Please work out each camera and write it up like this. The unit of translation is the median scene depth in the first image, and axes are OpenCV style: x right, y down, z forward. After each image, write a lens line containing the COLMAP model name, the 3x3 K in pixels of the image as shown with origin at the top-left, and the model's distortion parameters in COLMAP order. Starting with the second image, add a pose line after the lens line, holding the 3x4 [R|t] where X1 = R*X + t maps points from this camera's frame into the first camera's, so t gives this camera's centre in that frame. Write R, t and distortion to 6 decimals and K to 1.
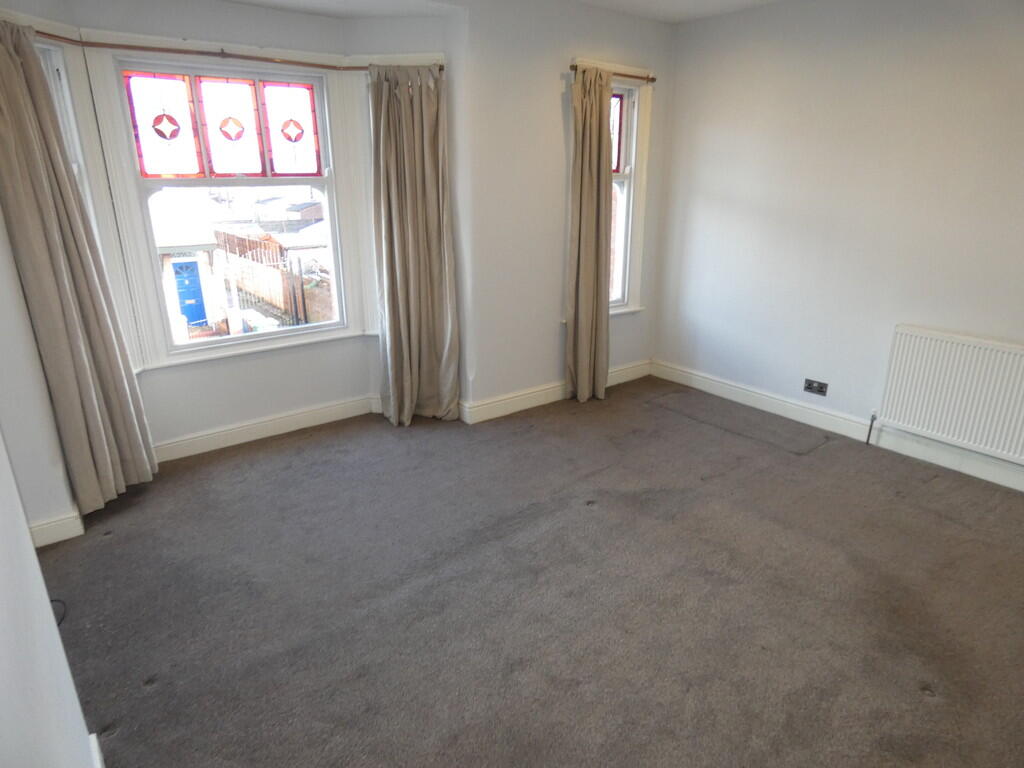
lens RADIAL K [[621.9, 0, 510.1], [0, 621.9, 384.4], [0, 0, 1]] dist [-0.001617, -0.004249]
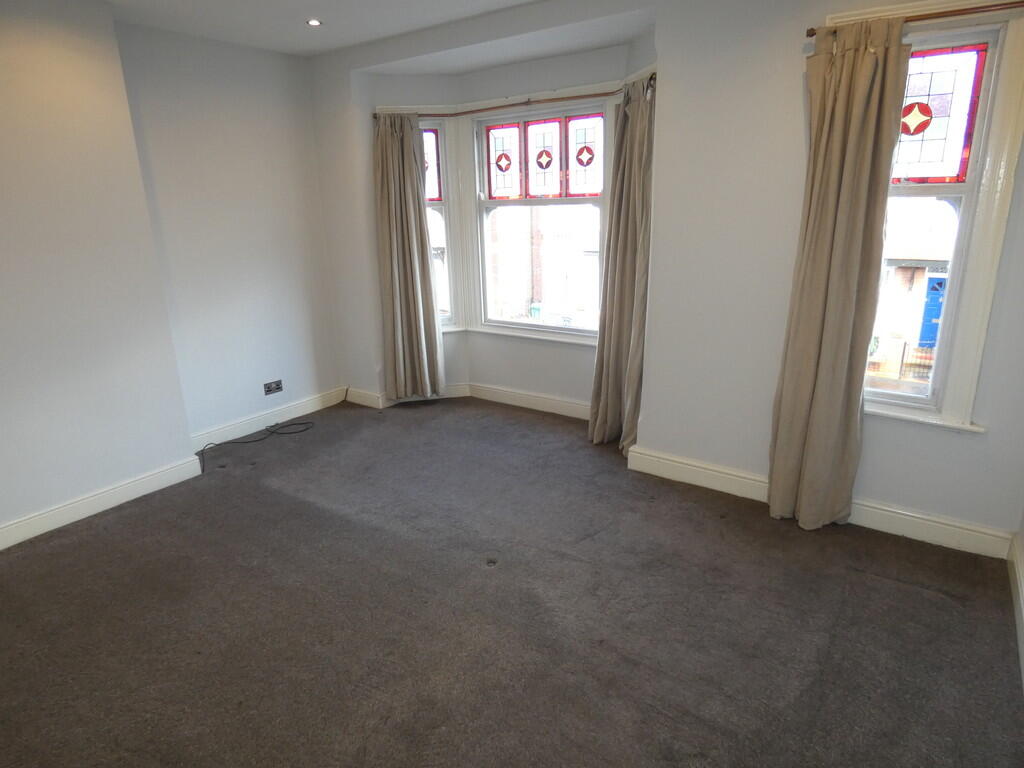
lens RADIAL K [[621.9, 0, 510.4], [0, 621.9, 384.3], [0, 0, 1]] dist [-0.001617, -0.004249]
pose [[0.293467, 0.269977, -0.917055, 0.760465], [-0.279084, 0.941699, 0.187923, -0.192888], [0.914325, 0.200786, 0.351704, 0.561900]]
